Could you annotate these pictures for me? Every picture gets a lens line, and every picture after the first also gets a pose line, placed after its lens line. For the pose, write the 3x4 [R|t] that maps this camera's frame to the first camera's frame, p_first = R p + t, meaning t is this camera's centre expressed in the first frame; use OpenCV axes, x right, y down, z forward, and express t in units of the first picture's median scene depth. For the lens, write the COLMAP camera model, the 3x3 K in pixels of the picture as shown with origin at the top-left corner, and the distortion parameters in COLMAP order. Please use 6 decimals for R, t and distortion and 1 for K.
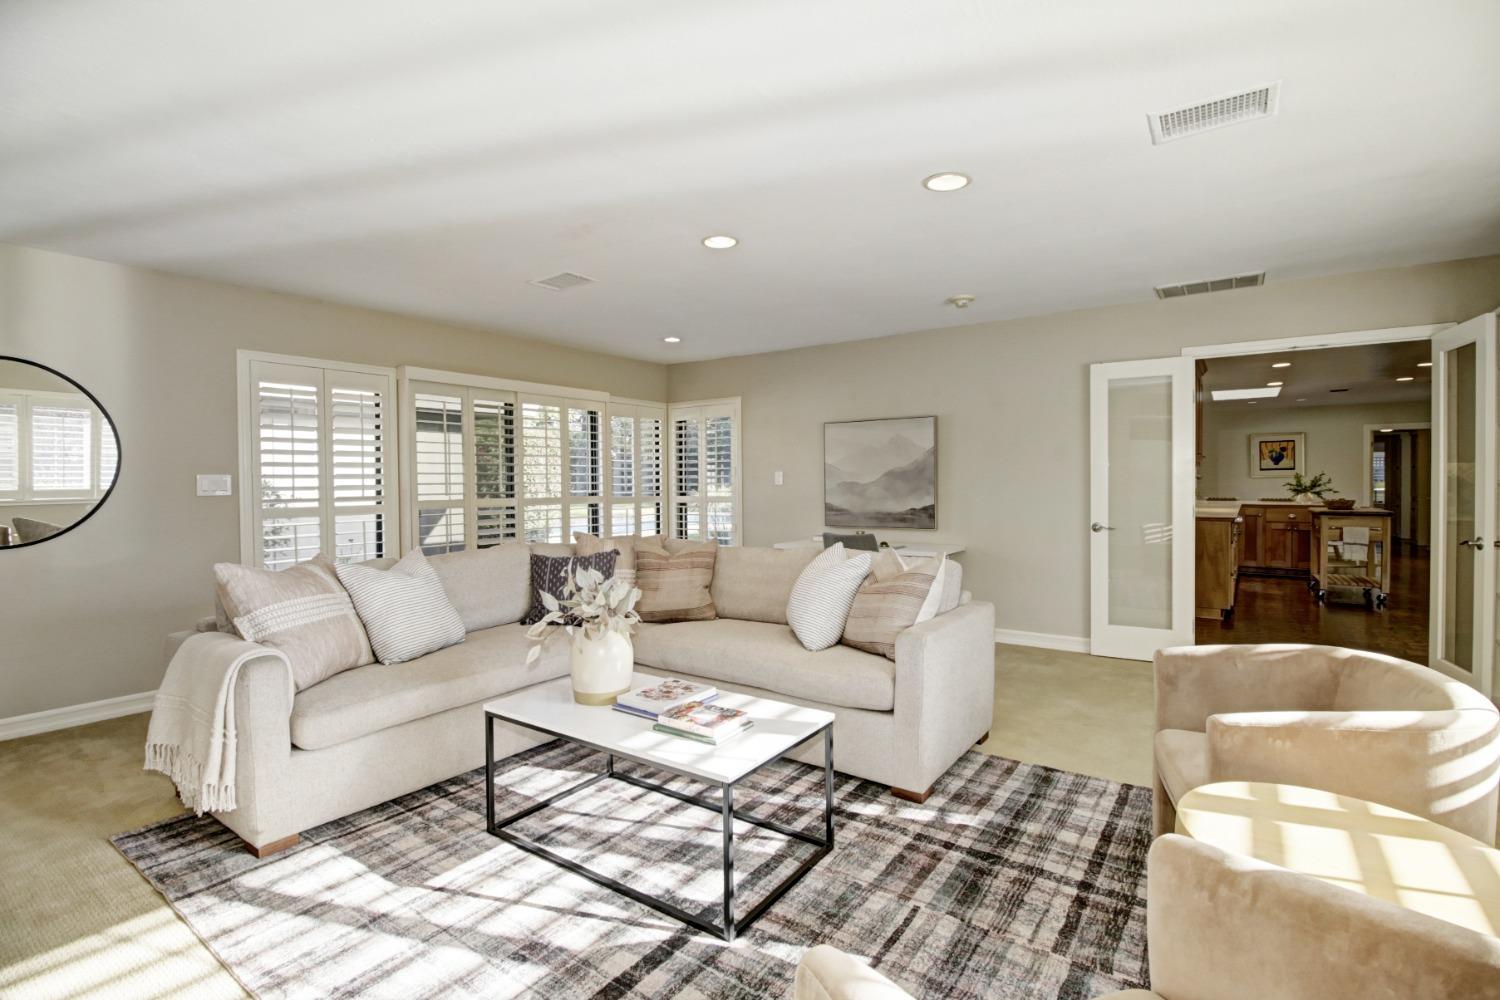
lens RADIAL K [[682.5, 0, 753.0], [0, 682.5, 491.7], [0, 0, 1]] dist [-0.005666, -0.000784]
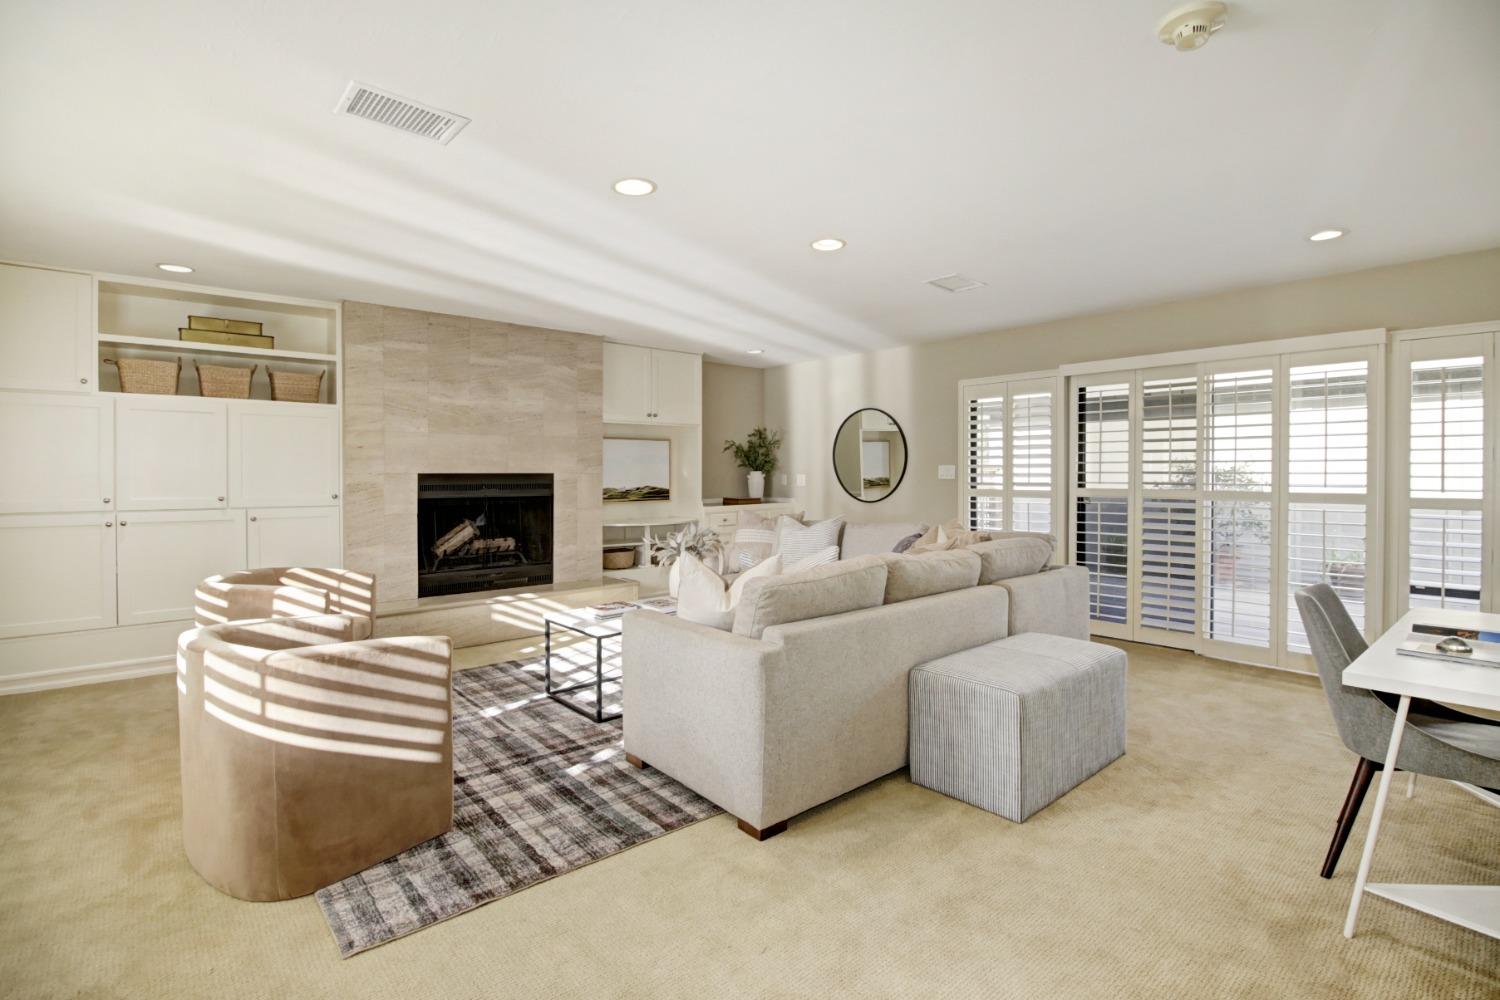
lens RADIAL K [[682.5, 0, 752.1], [0, 682.5, 491.4], [0, 0, 1]] dist [-0.005666, -0.000784]
pose [[-0.213452, 0.035384, -0.976313, 1.357366], [-0.012567, 0.999162, 0.038960, -0.034581], [0.976873, 0.020586, -0.212828, 1.510044]]
